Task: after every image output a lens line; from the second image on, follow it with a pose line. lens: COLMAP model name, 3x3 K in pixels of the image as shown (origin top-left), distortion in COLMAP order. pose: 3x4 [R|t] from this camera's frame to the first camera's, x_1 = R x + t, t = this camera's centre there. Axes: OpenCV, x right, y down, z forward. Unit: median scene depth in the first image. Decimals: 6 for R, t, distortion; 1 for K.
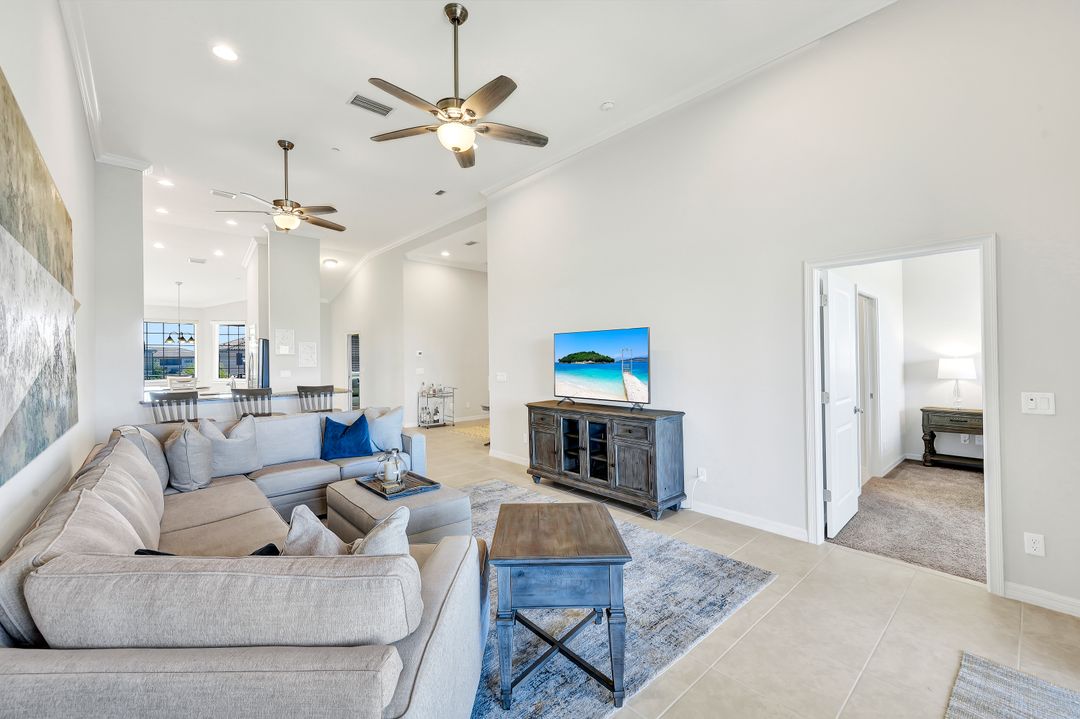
lens RADIAL K [[441.6, 0, 549.0], [0, 441.6, 358.6], [0, 0, 1]] dist [0.003326, 0.000226]
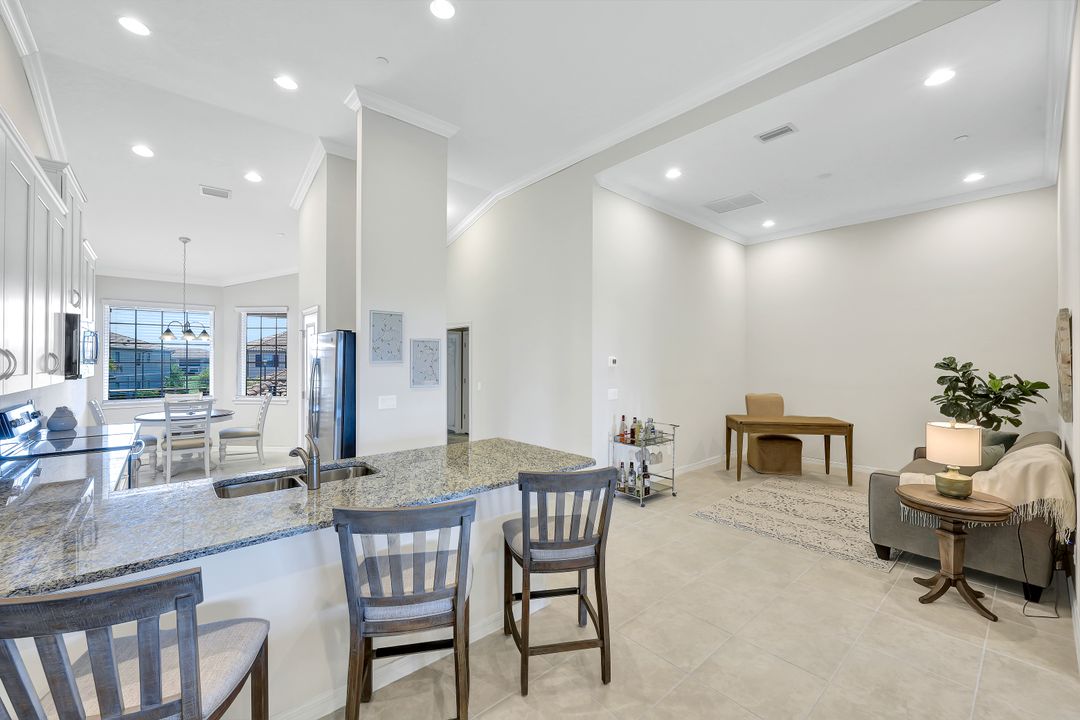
lens RADIAL K [[441.6, 0, 546.9], [0, 441.6, 357.1], [0, 0, 1]] dist [0.003326, 0.000226]
pose [[0.999498, 0.008505, -0.030534, -0.349896], [-0.008848, 0.999899, -0.011112, -0.010213], [0.030437, 0.011377, 0.999472, 0.446502]]
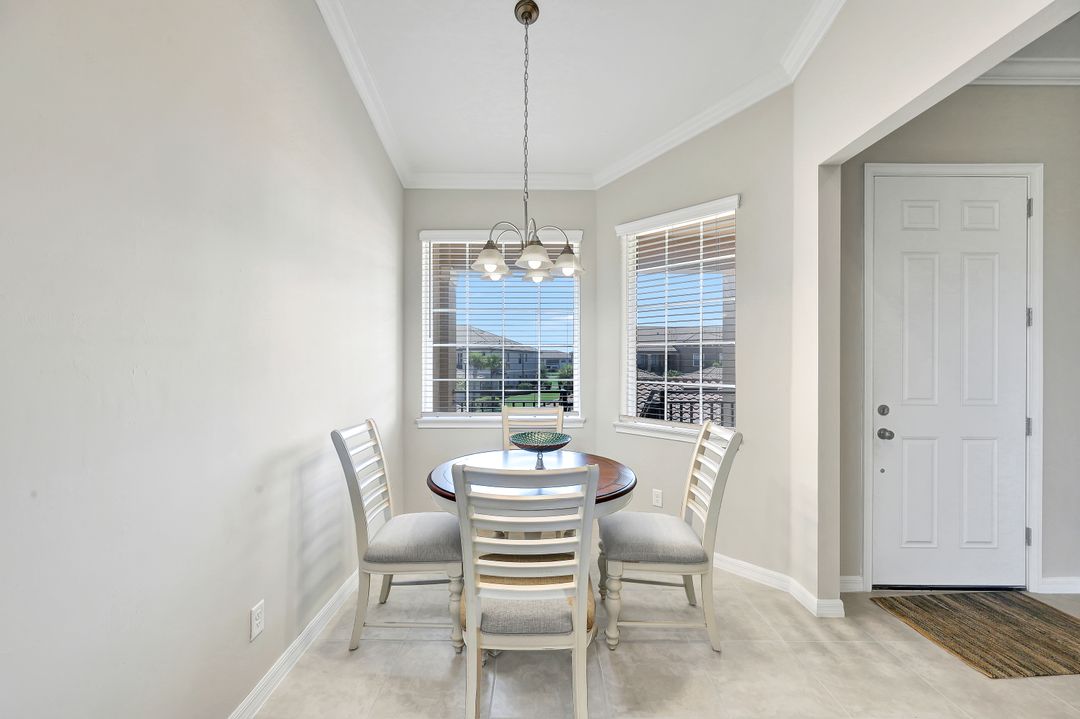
lens RADIAL K [[441.6, 0, 538.2], [0, 441.6, 357.5], [0, 0, 1]] dist [0.003326, 0.000226]
pose [[0.731026, 0.003047, -0.682343, -0.713095], [-0.006730, 0.999974, -0.002746, 0.008447], [0.682317, 0.006599, 0.731027, 0.888760]]
